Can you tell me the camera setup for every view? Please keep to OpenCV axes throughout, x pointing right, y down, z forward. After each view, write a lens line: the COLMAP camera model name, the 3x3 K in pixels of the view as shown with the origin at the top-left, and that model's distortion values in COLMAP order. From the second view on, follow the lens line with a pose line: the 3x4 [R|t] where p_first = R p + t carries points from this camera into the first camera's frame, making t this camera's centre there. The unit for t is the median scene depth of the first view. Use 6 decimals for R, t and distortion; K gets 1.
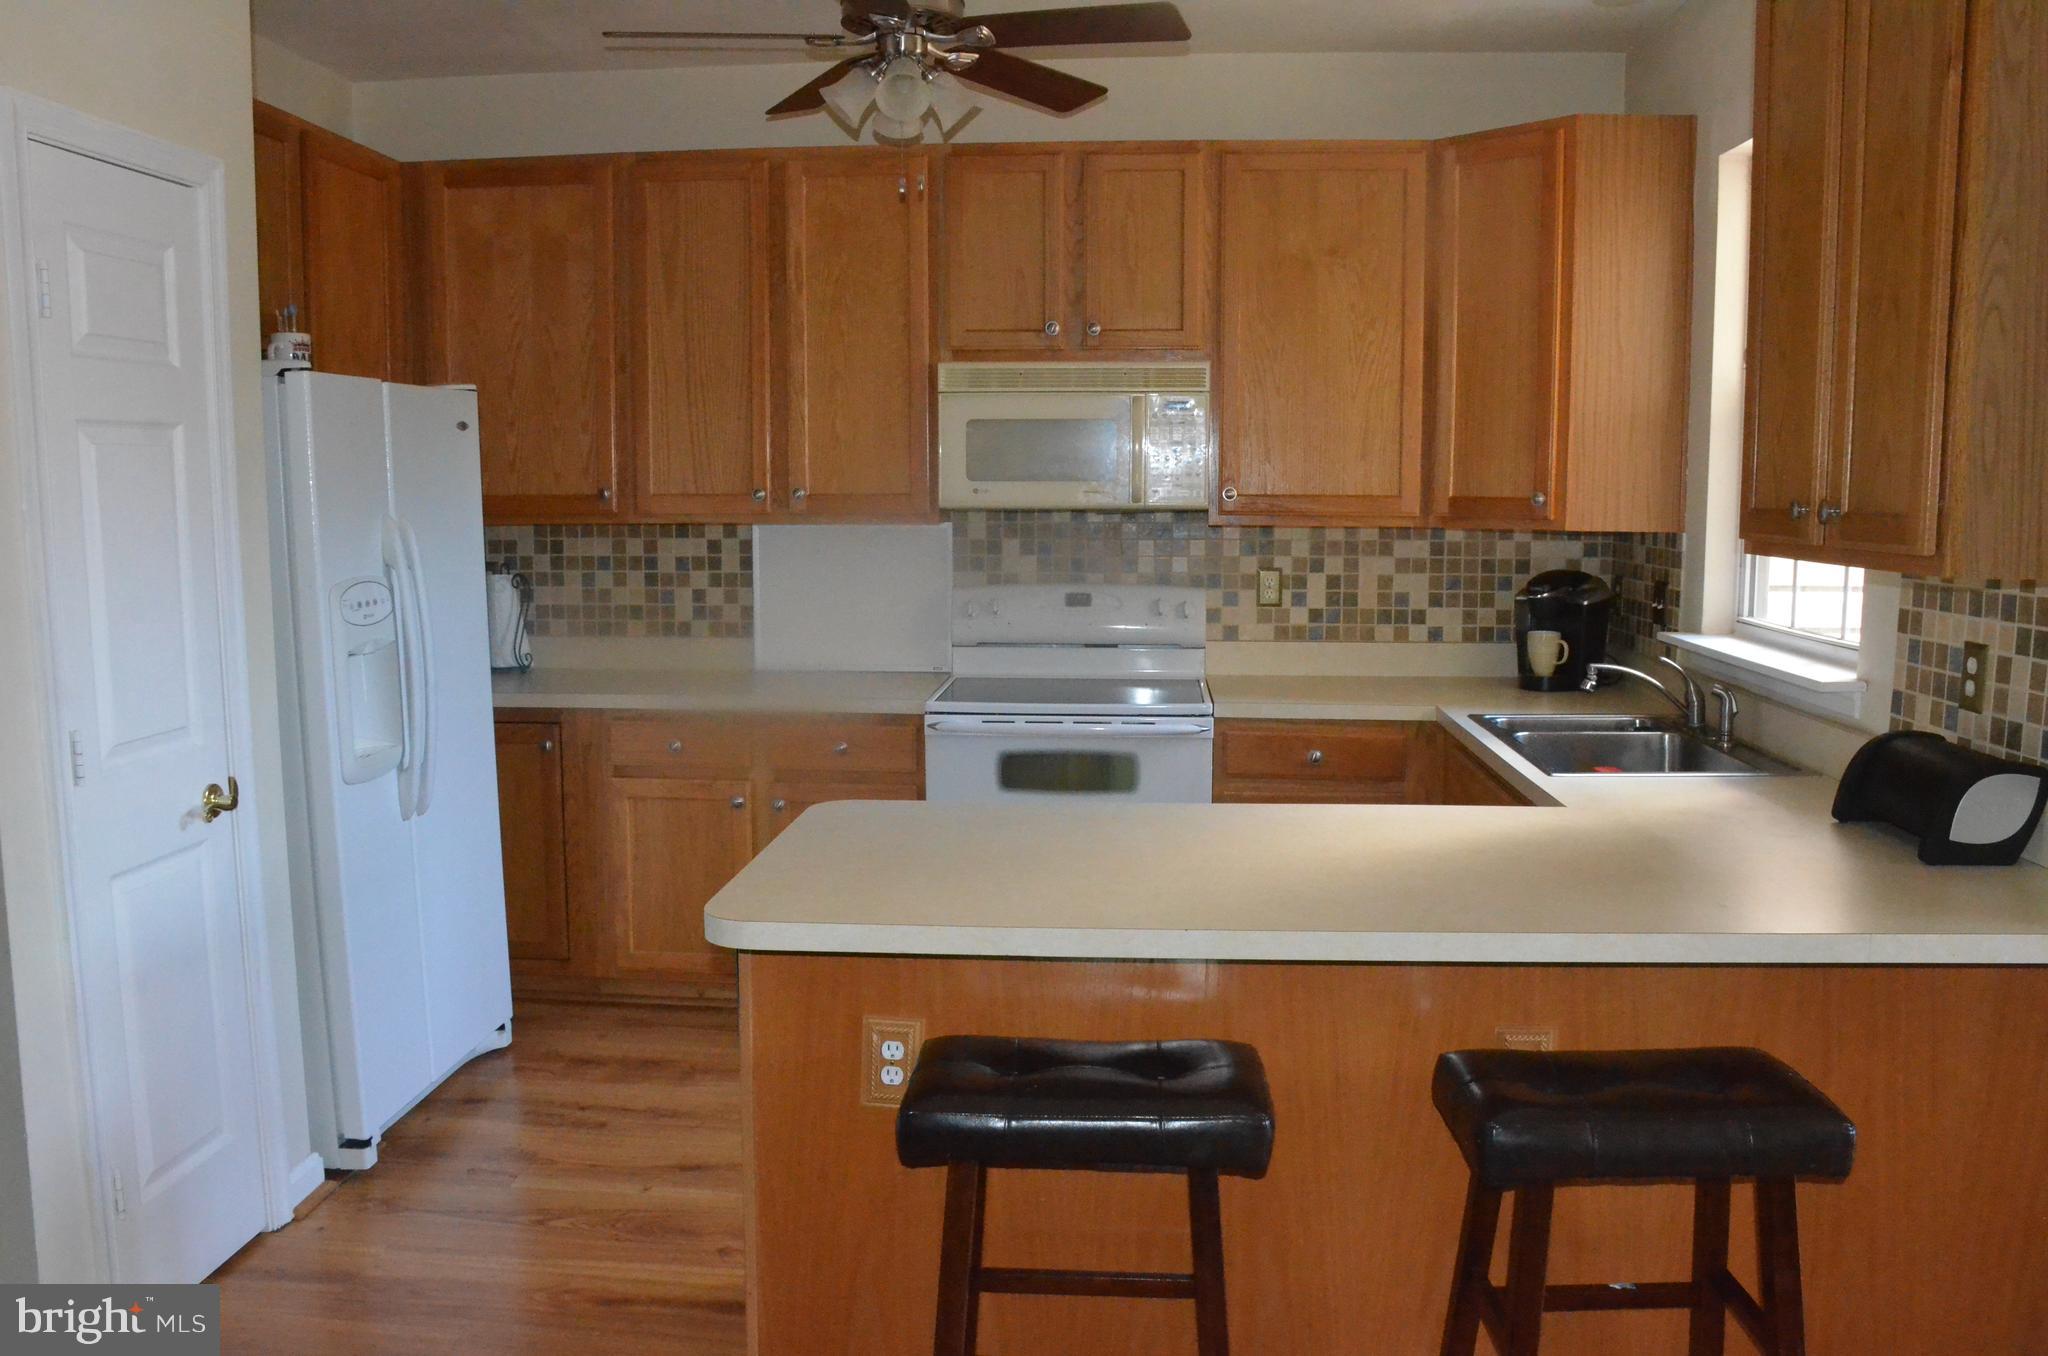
lens RADIAL K [[1587.8, 0, 1016.9], [0, 1587.8, 683.6], [0, 0, 1]] dist [-0.151830, 0.104251]
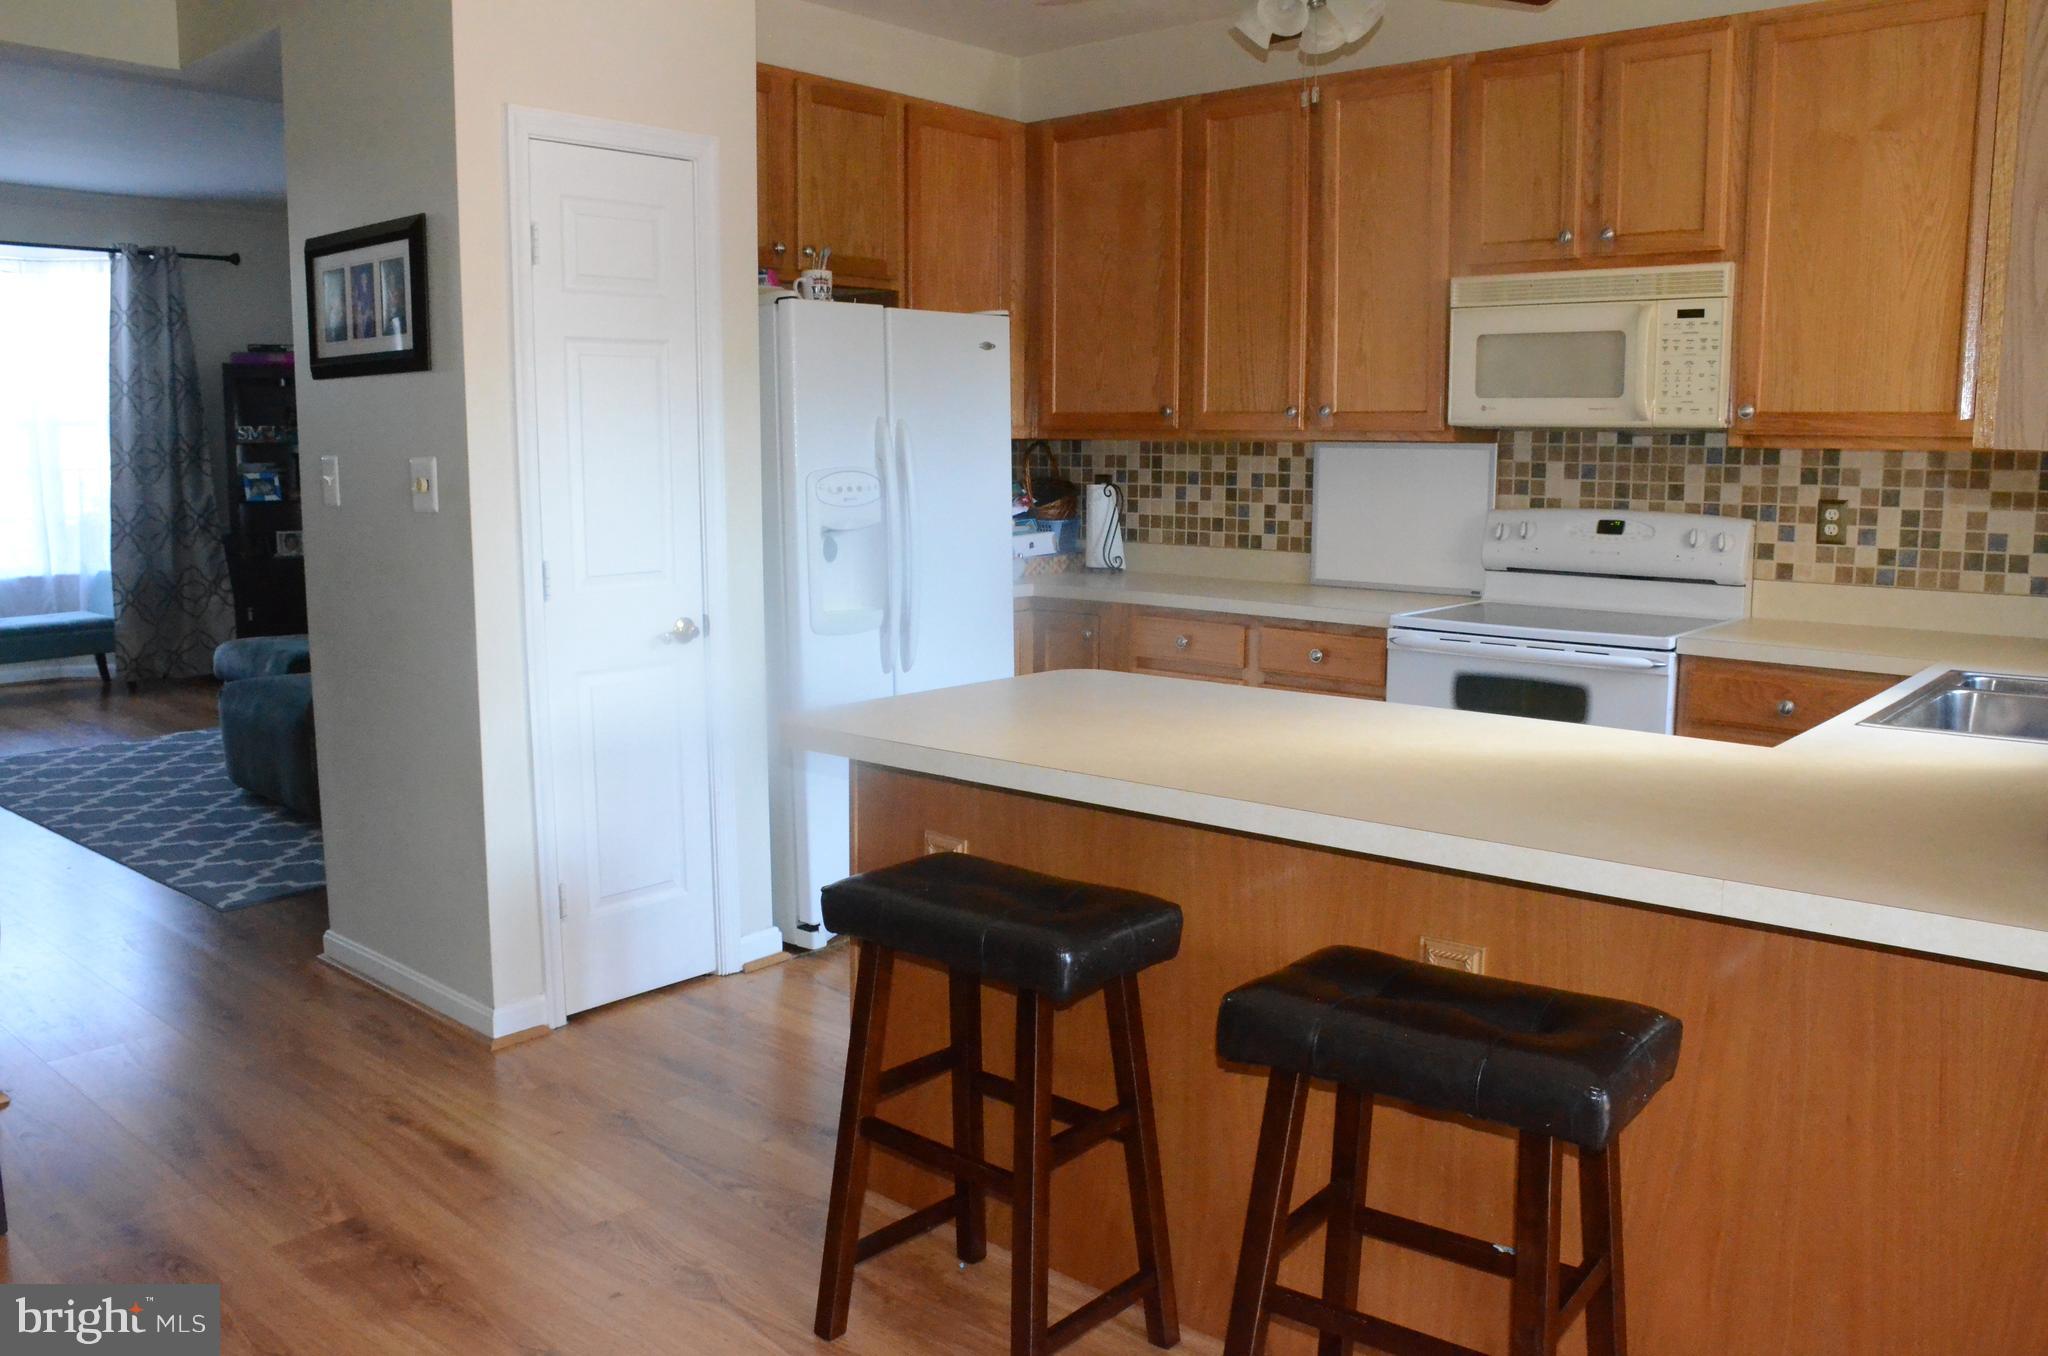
lens RADIAL K [[1587.8, 0, 1016.9], [0, 1587.8, 683.6], [0, 0, 1]] dist [-0.151830, 0.104251]
pose [[0.804182, 0.090558, -0.587444, 0.303922], [-0.075833, 0.995881, 0.049709, 0.020315], [0.589526, 0.004573, 0.807736, 0.050226]]
